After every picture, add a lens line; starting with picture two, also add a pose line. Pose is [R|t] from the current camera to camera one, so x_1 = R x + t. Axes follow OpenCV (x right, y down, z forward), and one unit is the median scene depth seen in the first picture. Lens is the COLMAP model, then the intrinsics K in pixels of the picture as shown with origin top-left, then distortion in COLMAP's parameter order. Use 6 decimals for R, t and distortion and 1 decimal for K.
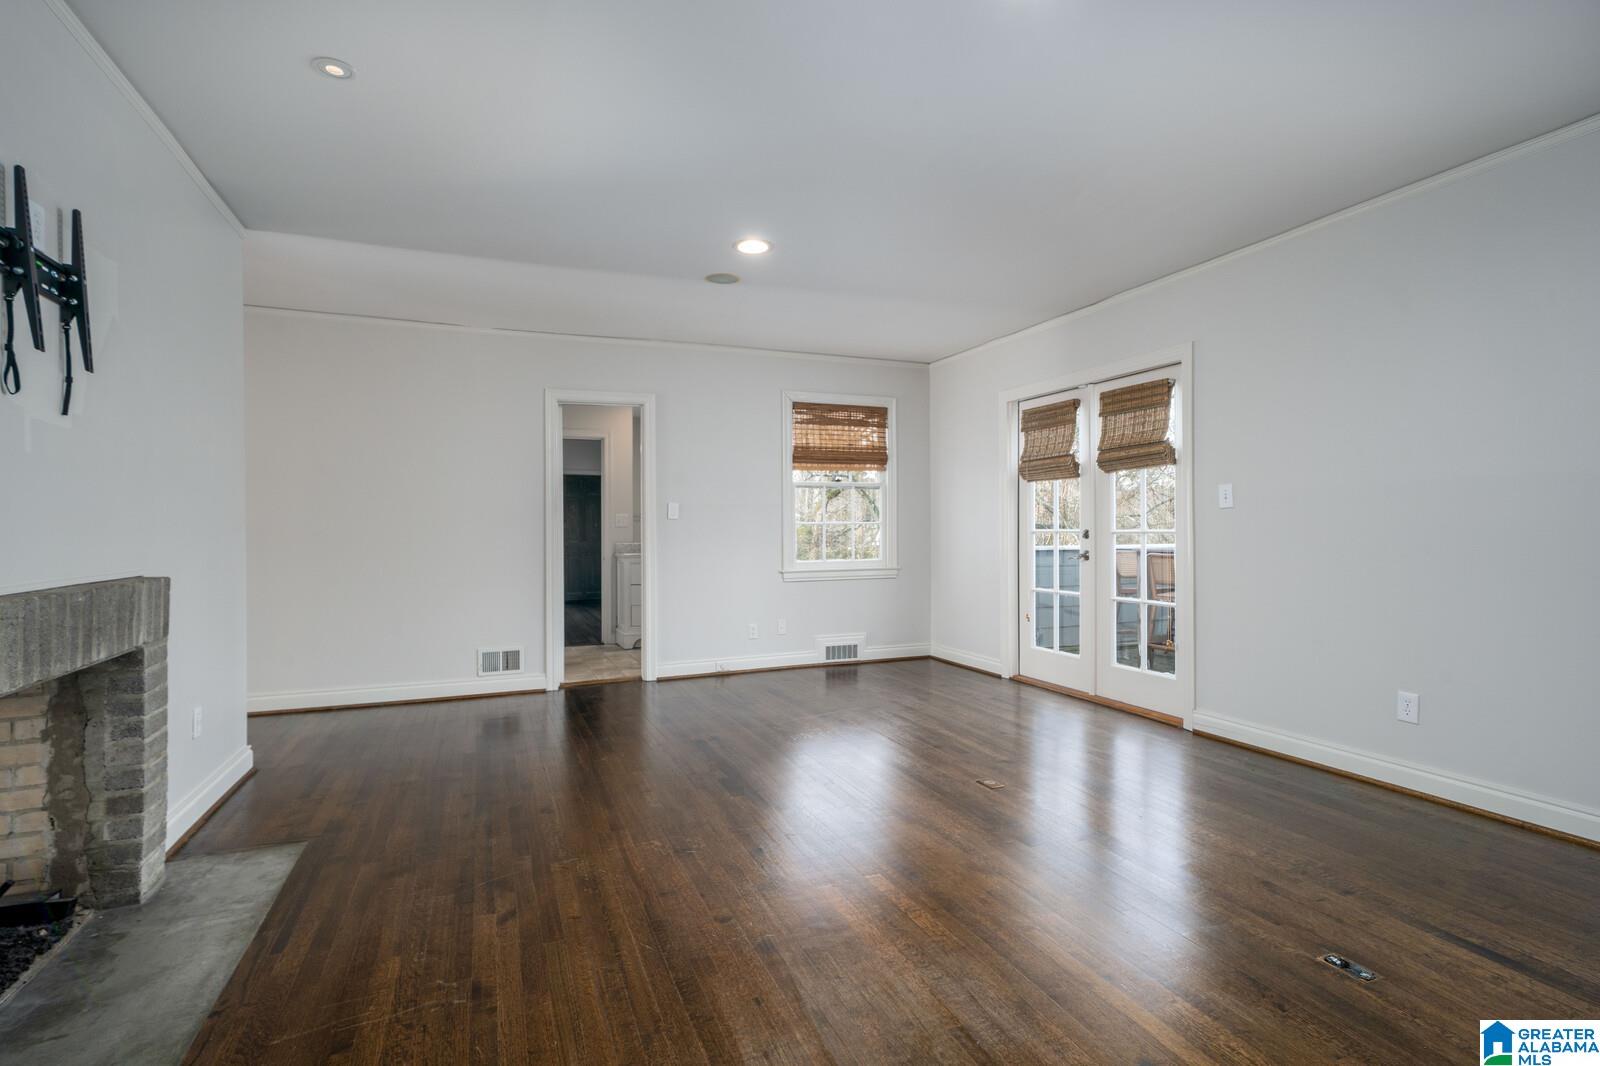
lens RADIAL K [[785.8, 0, 796.0], [0, 785.8, 526.8], [0, 0, 1]] dist [0.005015, 0.001305]
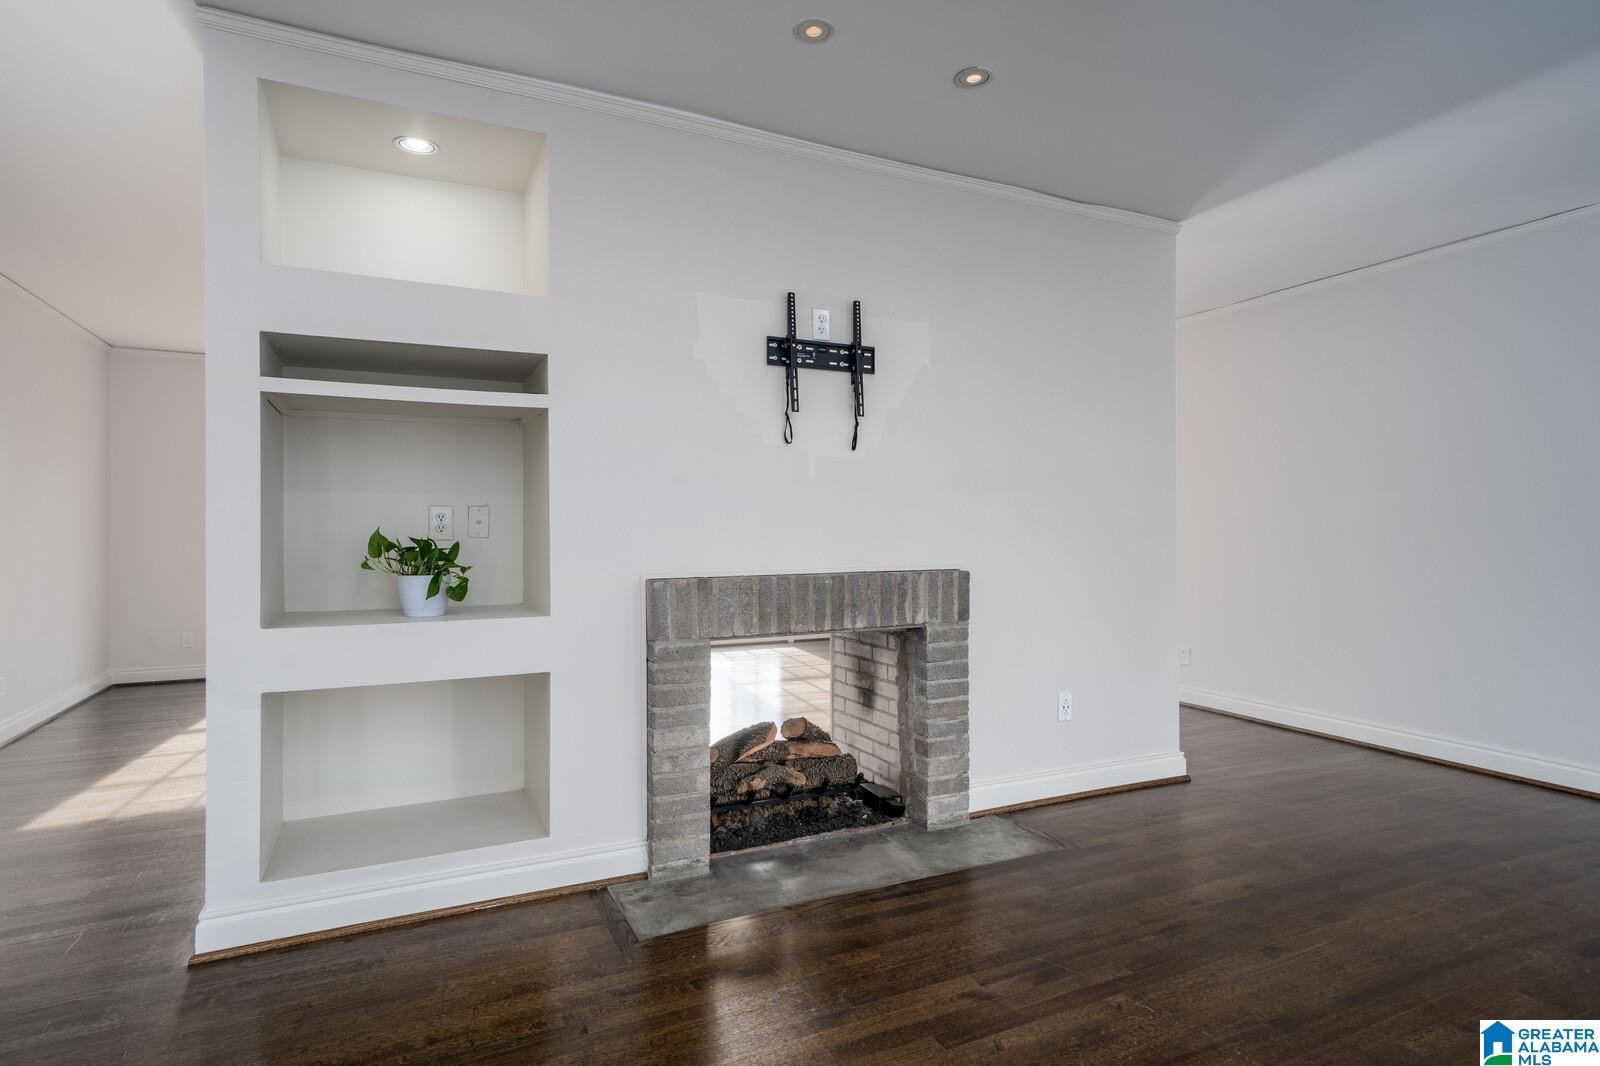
lens RADIAL K [[851.4, 0, 808.5], [0, 851.4, 539.3], [0, 0, 1]] dist [0.017745, 0.000393]
pose [[0.051275, 0.013353, -0.998595, 0.332440], [0.007794, 0.999875, 0.013770, -0.002806], [0.998654, -0.008489, 0.051165, 0.490205]]
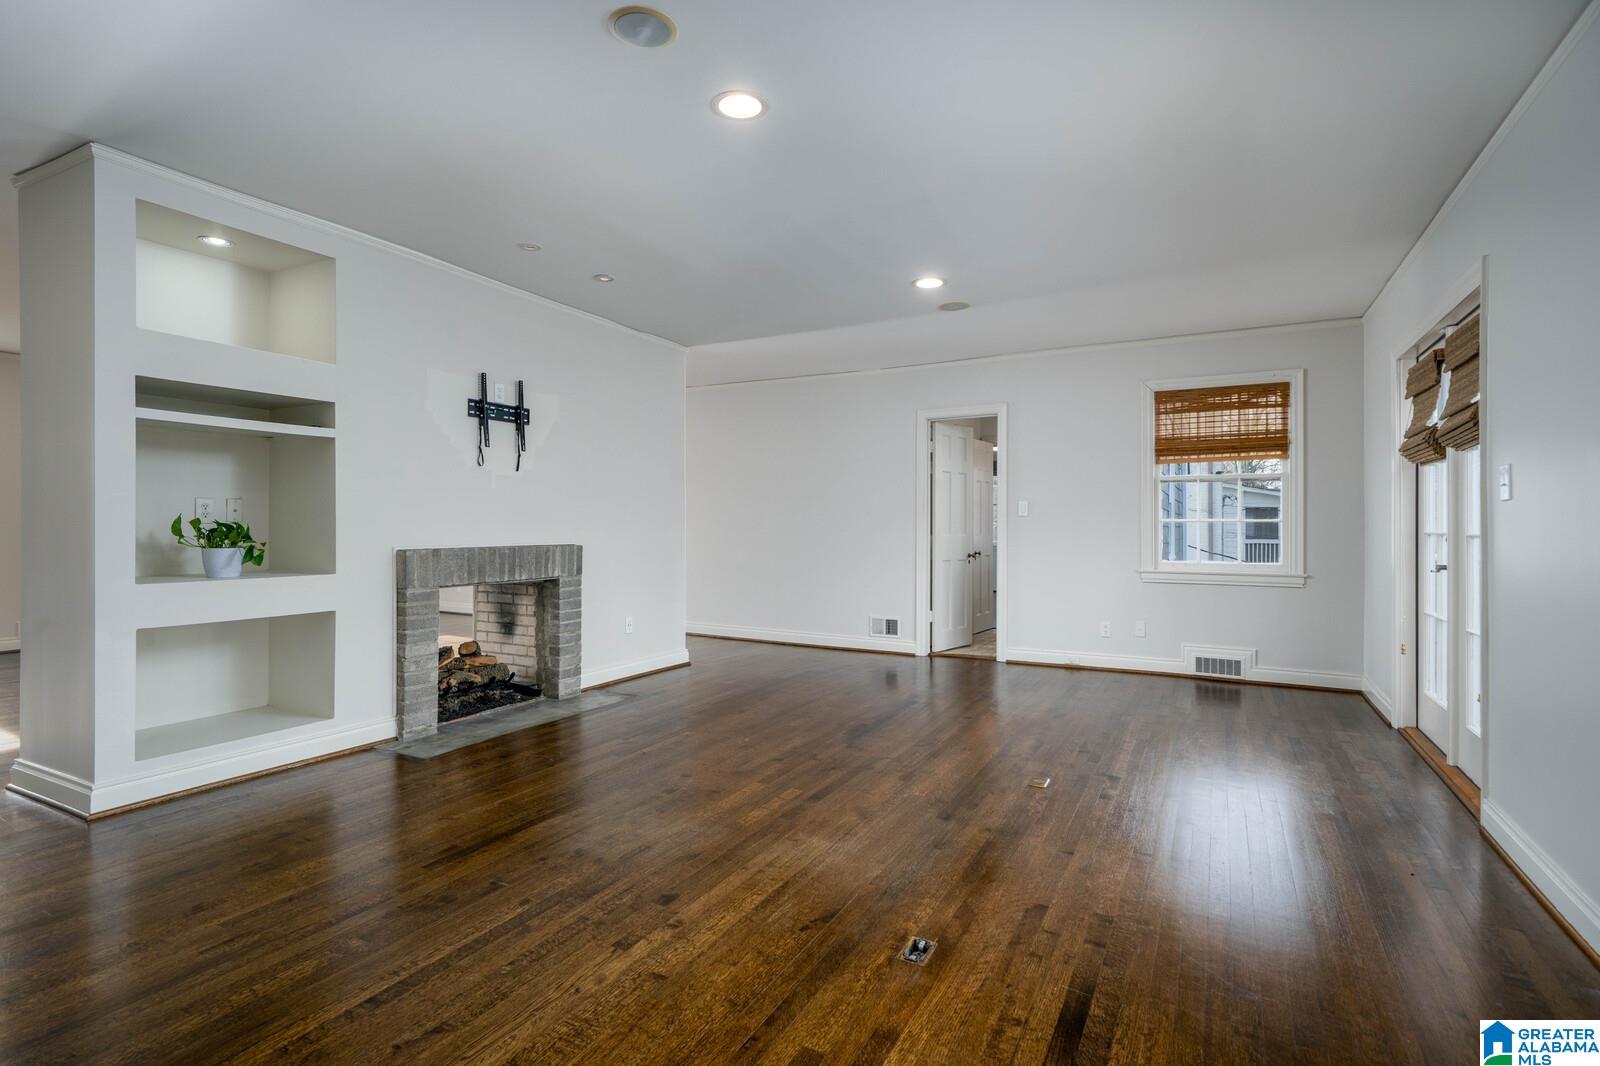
lens RADIAL K [[785.8, 0, 796.0], [0, 785.8, 526.8], [0, 0, 1]] dist [0.005015, 0.001305]
pose [[0.621815, 0.012151, -0.783070, 0.783898], [-0.007590, 0.999926, 0.009489, -0.004840], [0.783127, 0.000043, 0.621861, 0.127824]]
